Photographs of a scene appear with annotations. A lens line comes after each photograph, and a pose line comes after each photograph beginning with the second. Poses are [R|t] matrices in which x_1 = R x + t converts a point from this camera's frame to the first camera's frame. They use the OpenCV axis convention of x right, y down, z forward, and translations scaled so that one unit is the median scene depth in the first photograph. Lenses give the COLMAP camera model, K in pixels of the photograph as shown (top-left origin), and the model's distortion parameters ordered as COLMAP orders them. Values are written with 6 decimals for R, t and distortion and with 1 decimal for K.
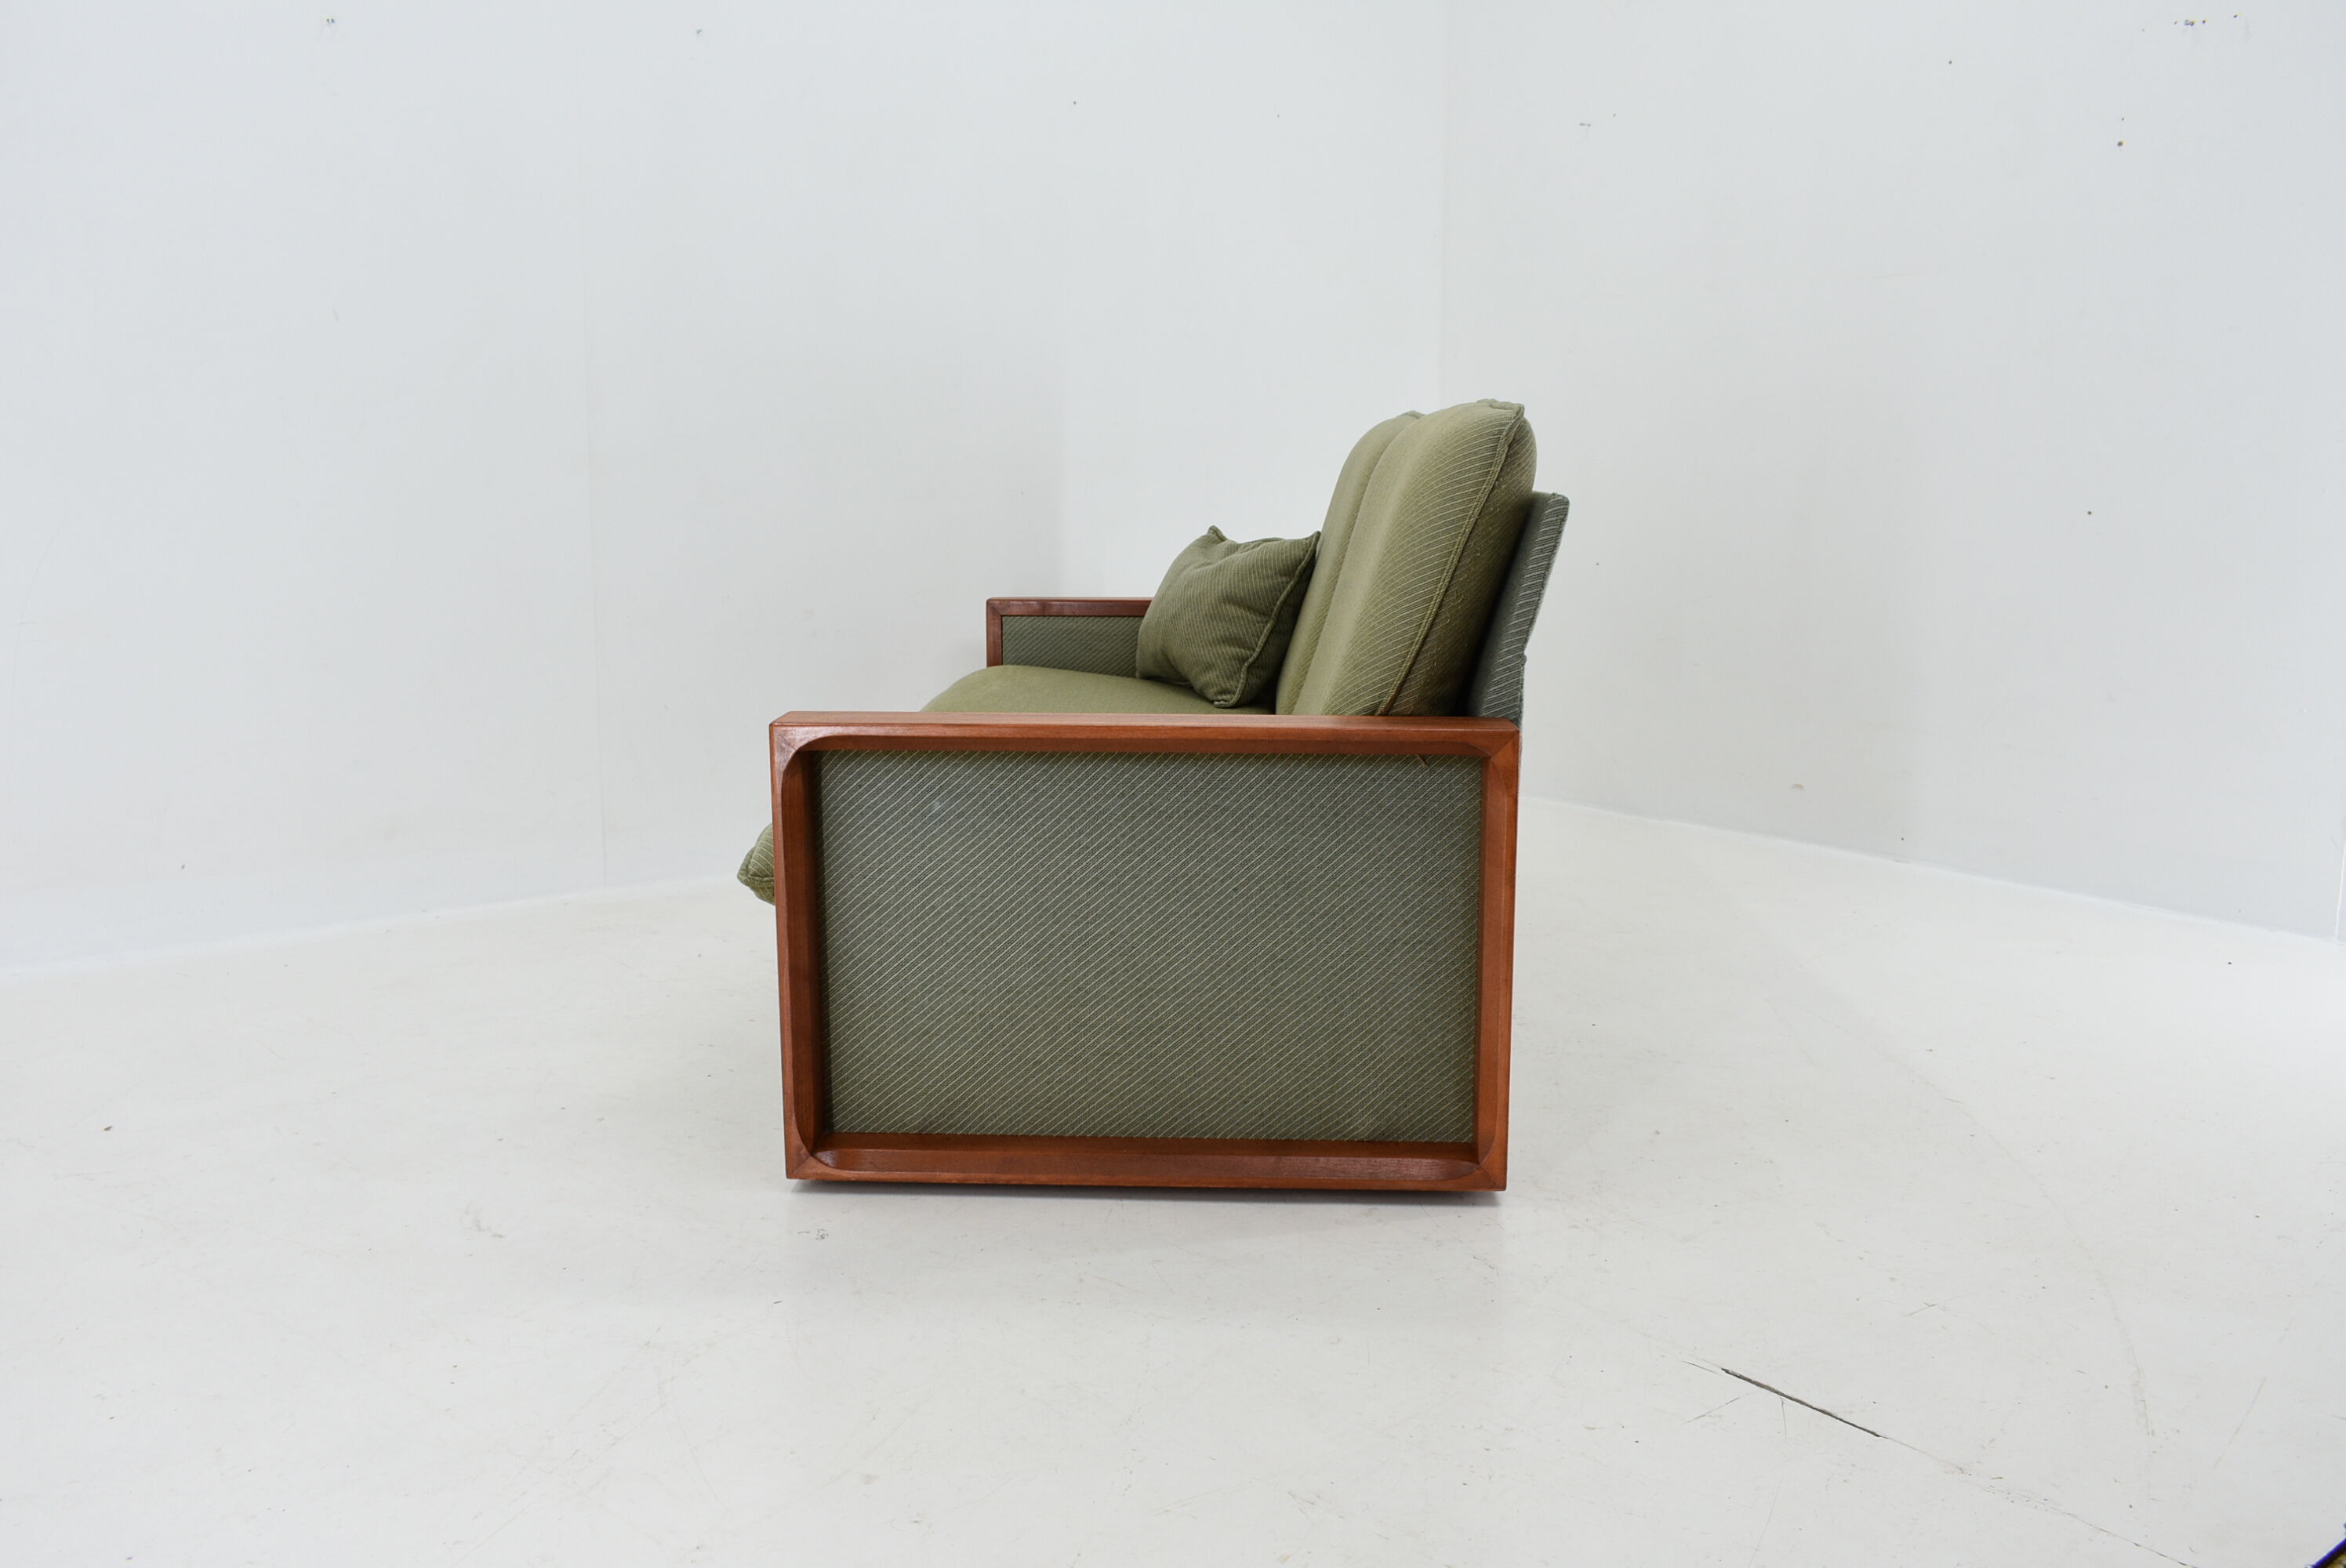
lens RADIAL K [[2000.9, 0, 1172.8], [0, 2000.9, 777.7], [0, 0, 1]] dist [-0.018394, -0.002029]
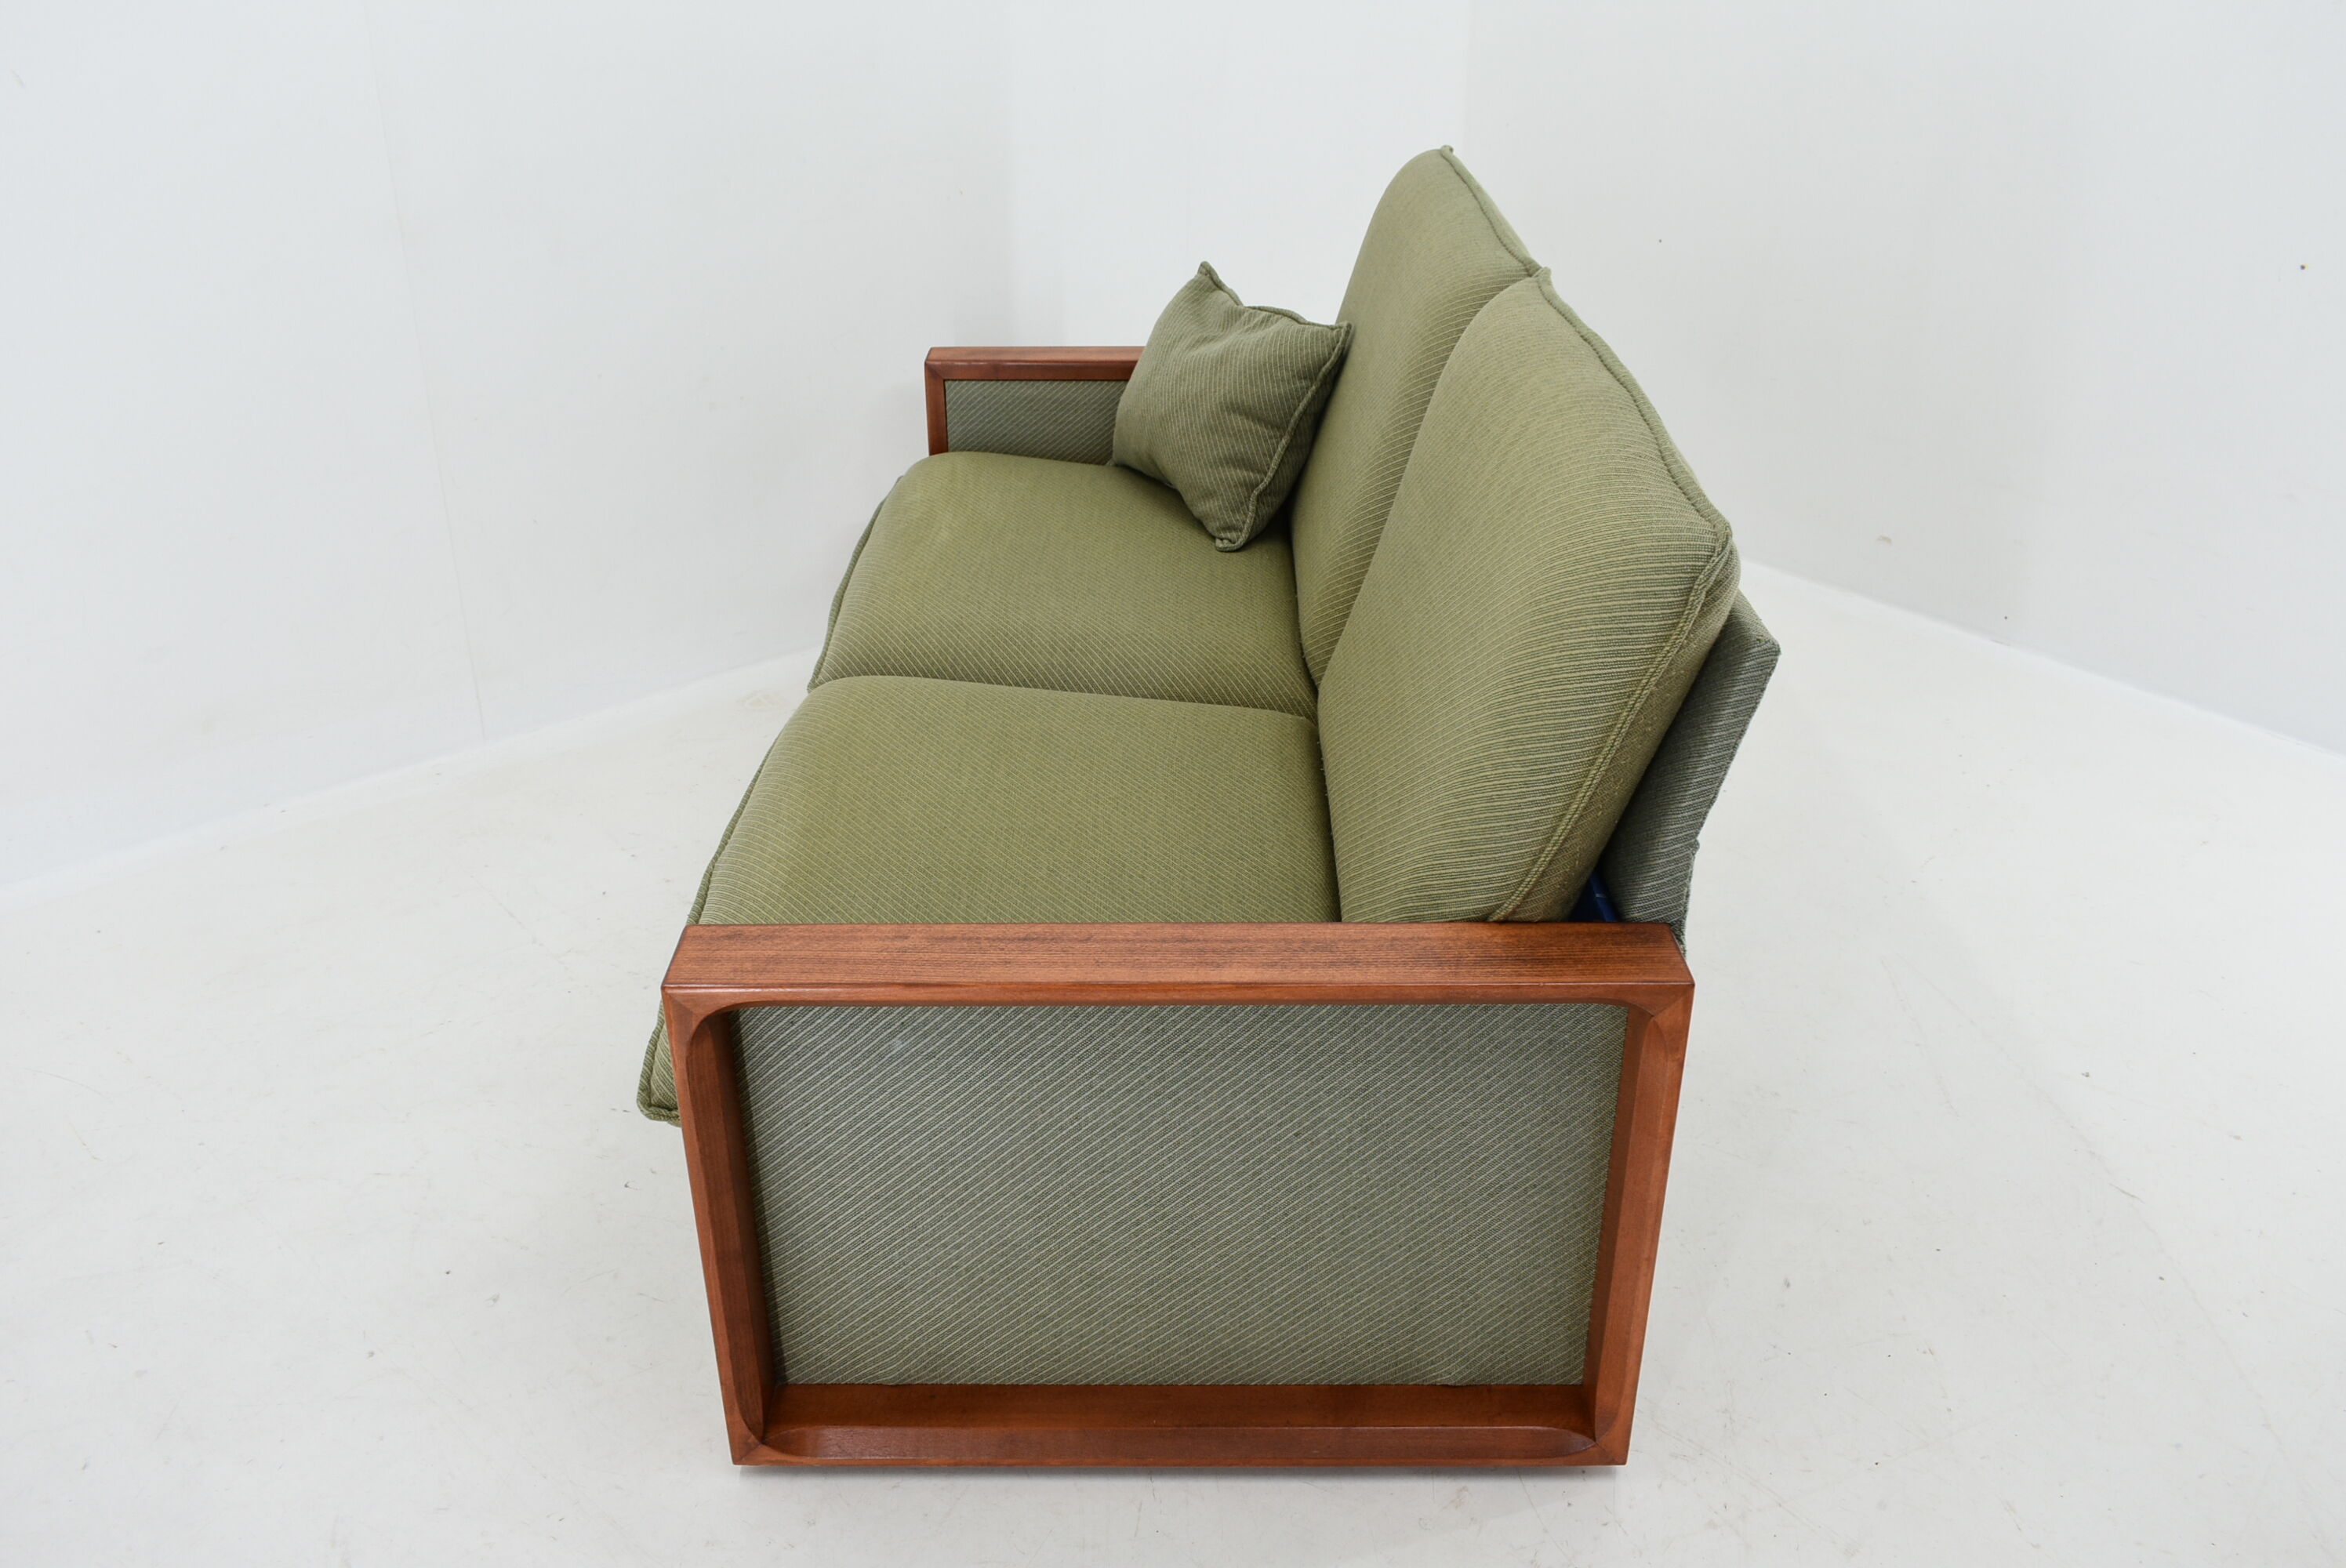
lens RADIAL K [[2000.9, 0, 1176.3], [0, 2000.9, 788.3], [0, 0, 1]] dist [-0.018394, -0.002029]
pose [[0.999341, -0.017755, 0.031657, -0.036025], [0.007178, 0.951637, 0.307142, -0.300191], [-0.035579, -0.306712, 0.951137, 0.314683]]
